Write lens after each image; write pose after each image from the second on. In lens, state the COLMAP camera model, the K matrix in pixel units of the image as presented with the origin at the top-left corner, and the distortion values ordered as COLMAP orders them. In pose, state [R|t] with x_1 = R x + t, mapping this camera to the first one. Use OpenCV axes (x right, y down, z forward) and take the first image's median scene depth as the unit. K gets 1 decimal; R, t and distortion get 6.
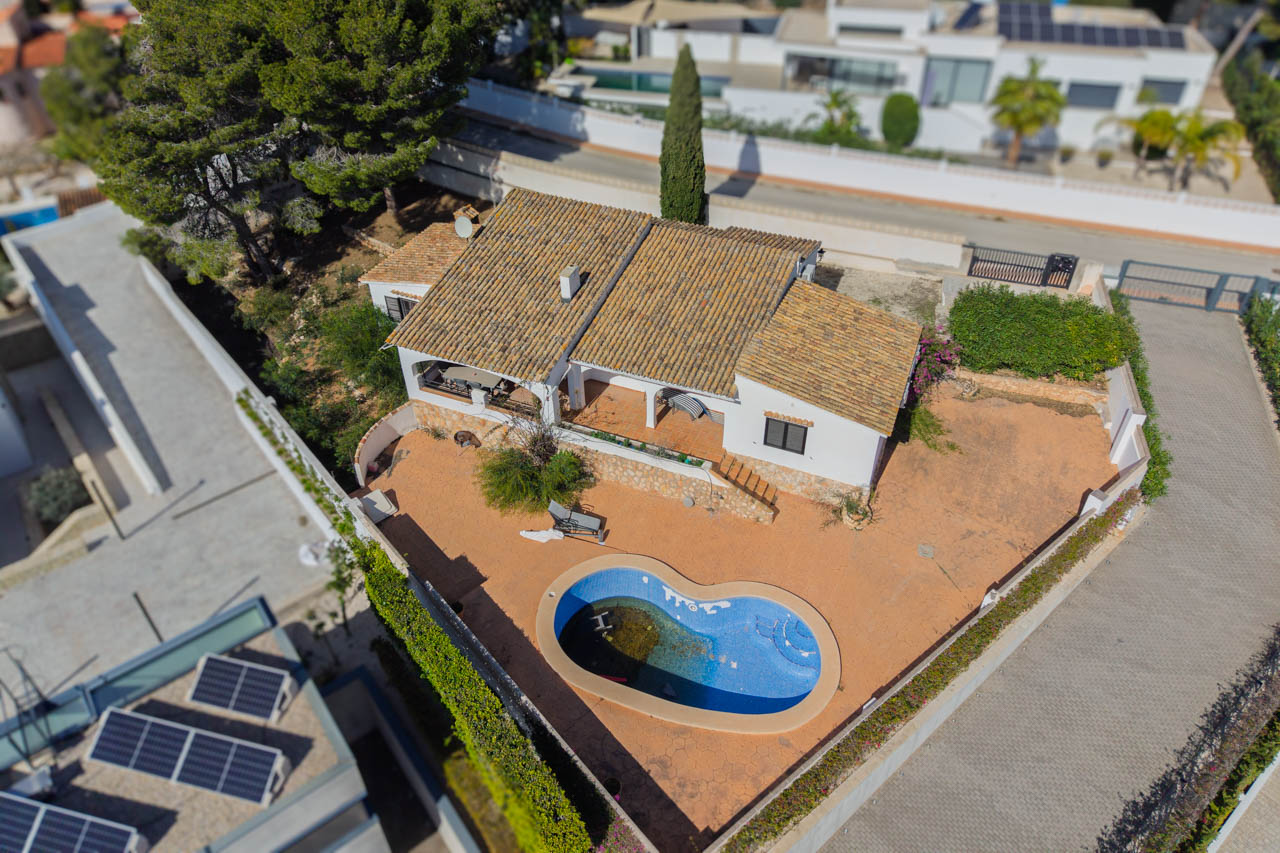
lens RADIAL K [[917.3, 0, 663.8], [0, 917.3, 428.5], [0, 0, 1]] dist [0.010392, -0.001477]
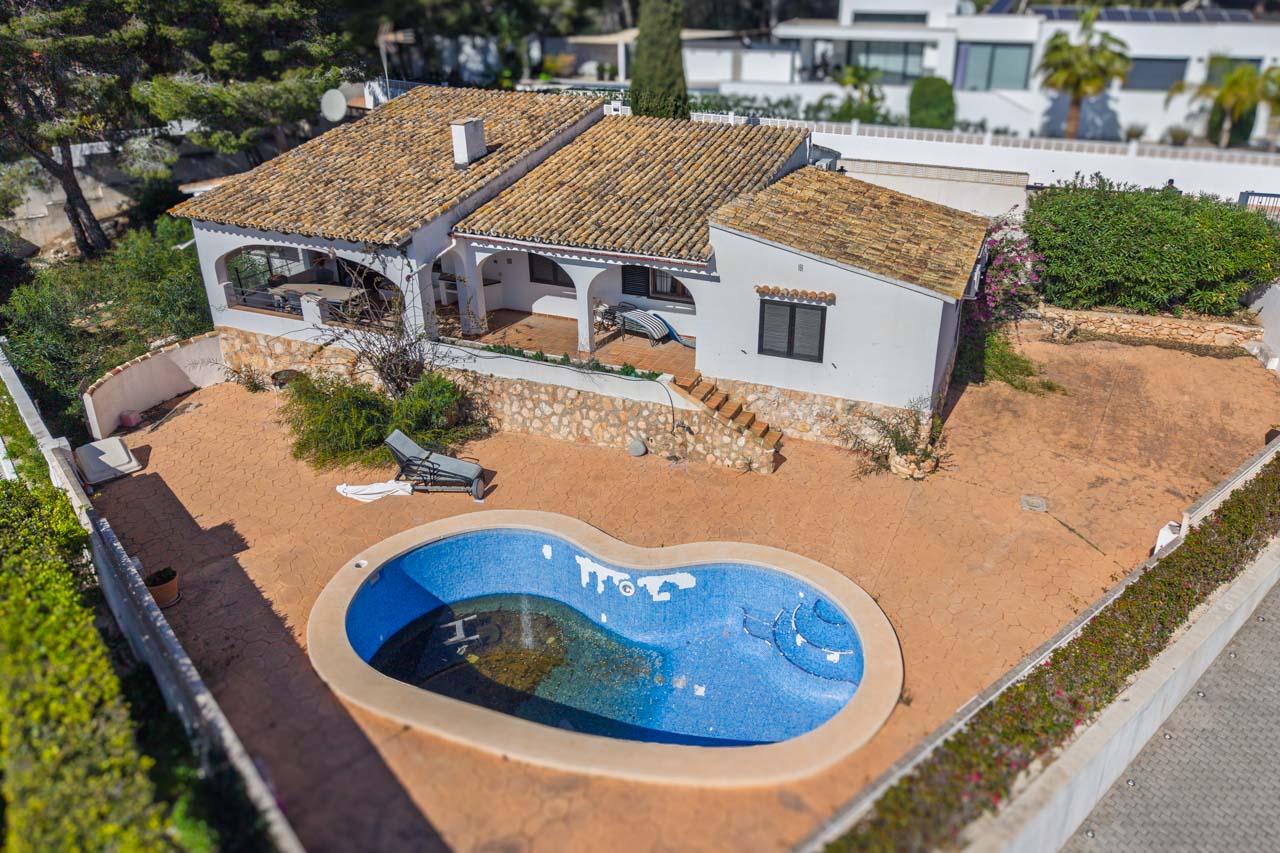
lens RADIAL K [[904.1, 0, 750.3], [0, 904.1, 424.2], [0, 0, 1]] dist [0.037234, -0.056054]
pose [[0.998448, 0.004663, 0.055491, 0.069448], [0.010665, 0.962025, -0.272752, 0.231861], [-0.054655, 0.272921, 0.960483, 0.422781]]
